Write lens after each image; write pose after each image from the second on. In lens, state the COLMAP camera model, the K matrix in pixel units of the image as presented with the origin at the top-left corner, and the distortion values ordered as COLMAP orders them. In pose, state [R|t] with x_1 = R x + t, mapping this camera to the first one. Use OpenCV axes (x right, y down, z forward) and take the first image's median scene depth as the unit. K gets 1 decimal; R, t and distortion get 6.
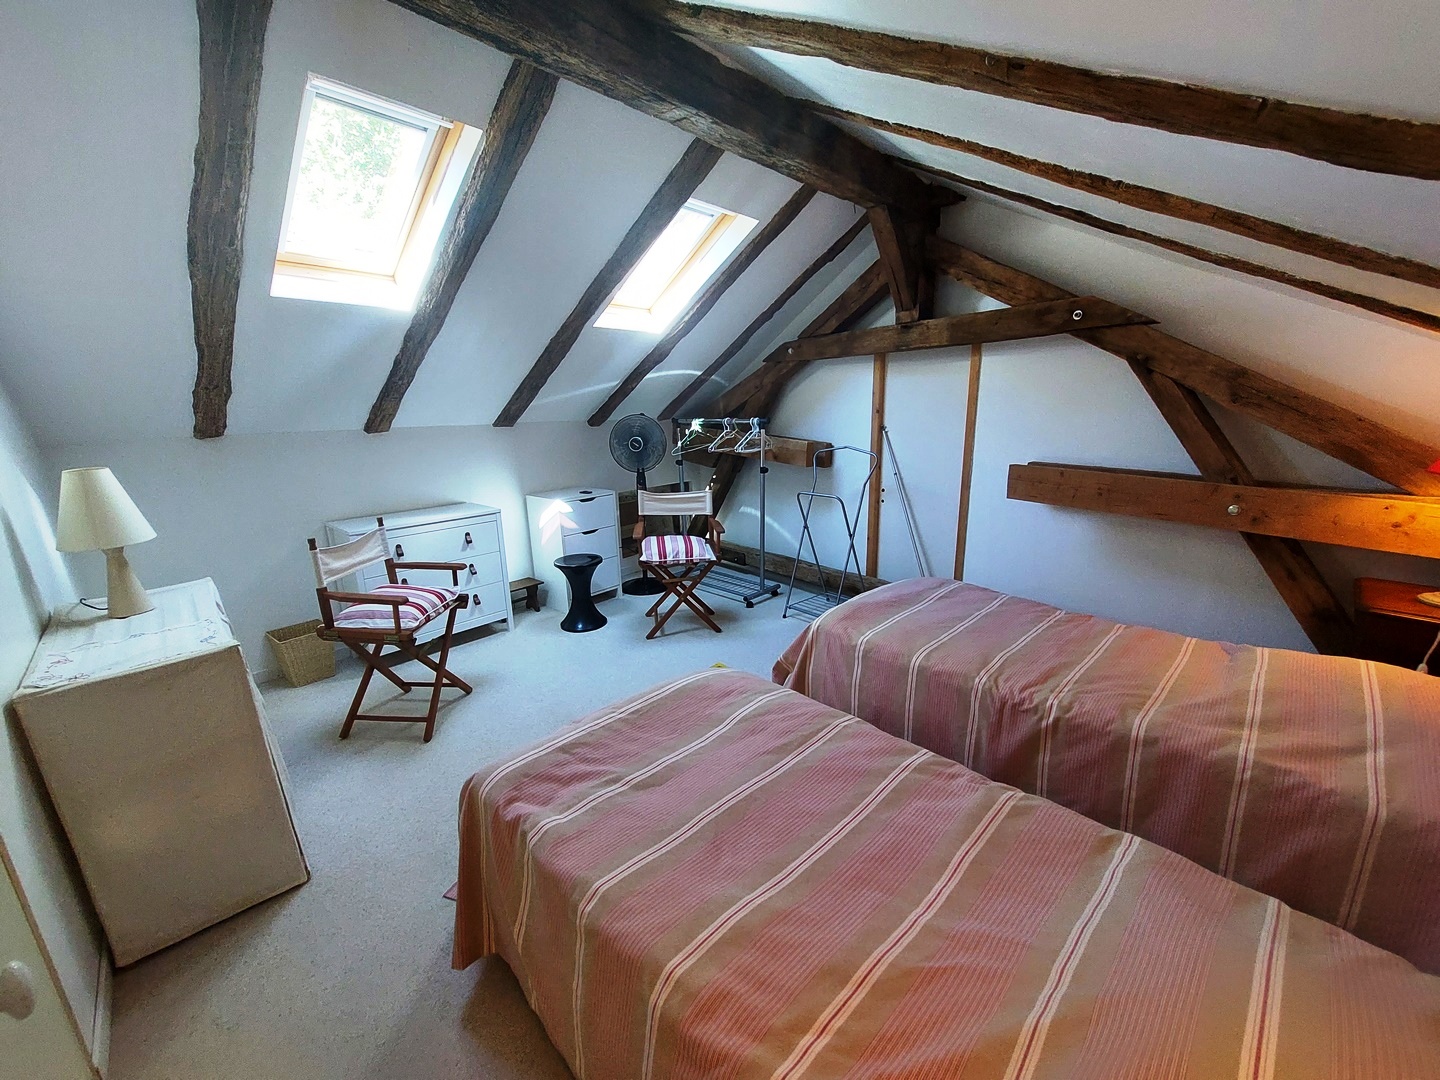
lens RADIAL K [[575.4, 0, 722.3], [0, 575.4, 543.7], [0, 0, 1]] dist [-0.018005, 0.004019]
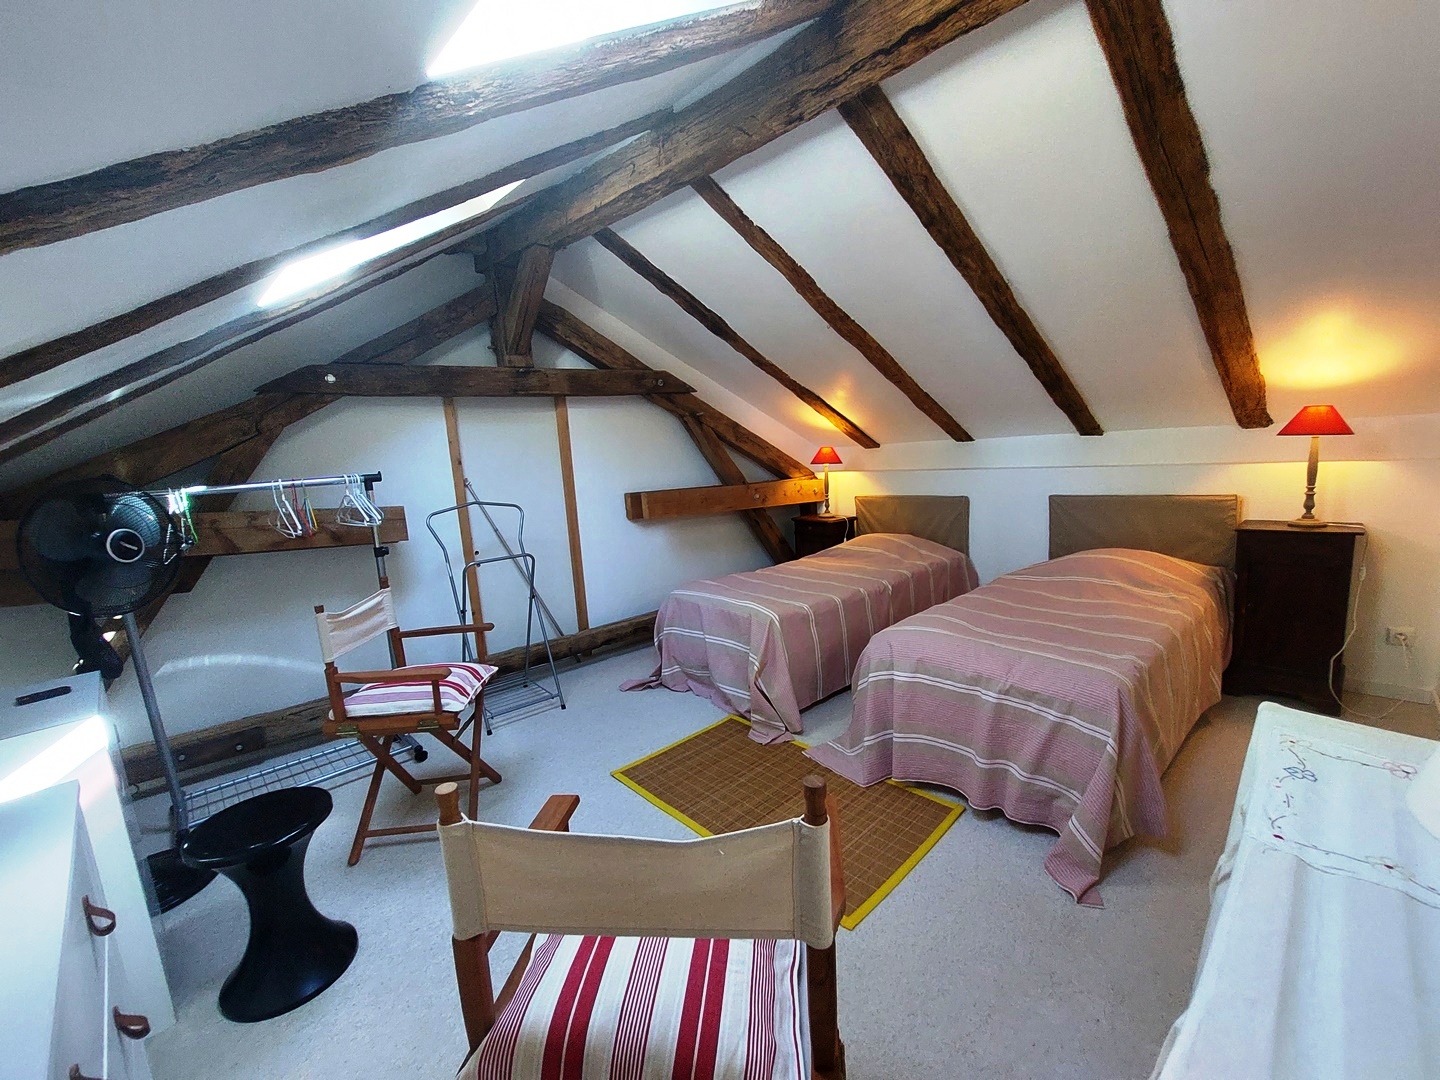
lens RADIAL K [[575.4, 0, 722.3], [0, 575.4, 543.7], [0, 0, 1]] dist [-0.018005, 0.004019]
pose [[-0.026967, -0.131107, 0.991001, -0.683382], [0.309093, 0.941687, 0.132994, -0.138351], [-0.950650, 0.309898, 0.015129, 0.785082]]
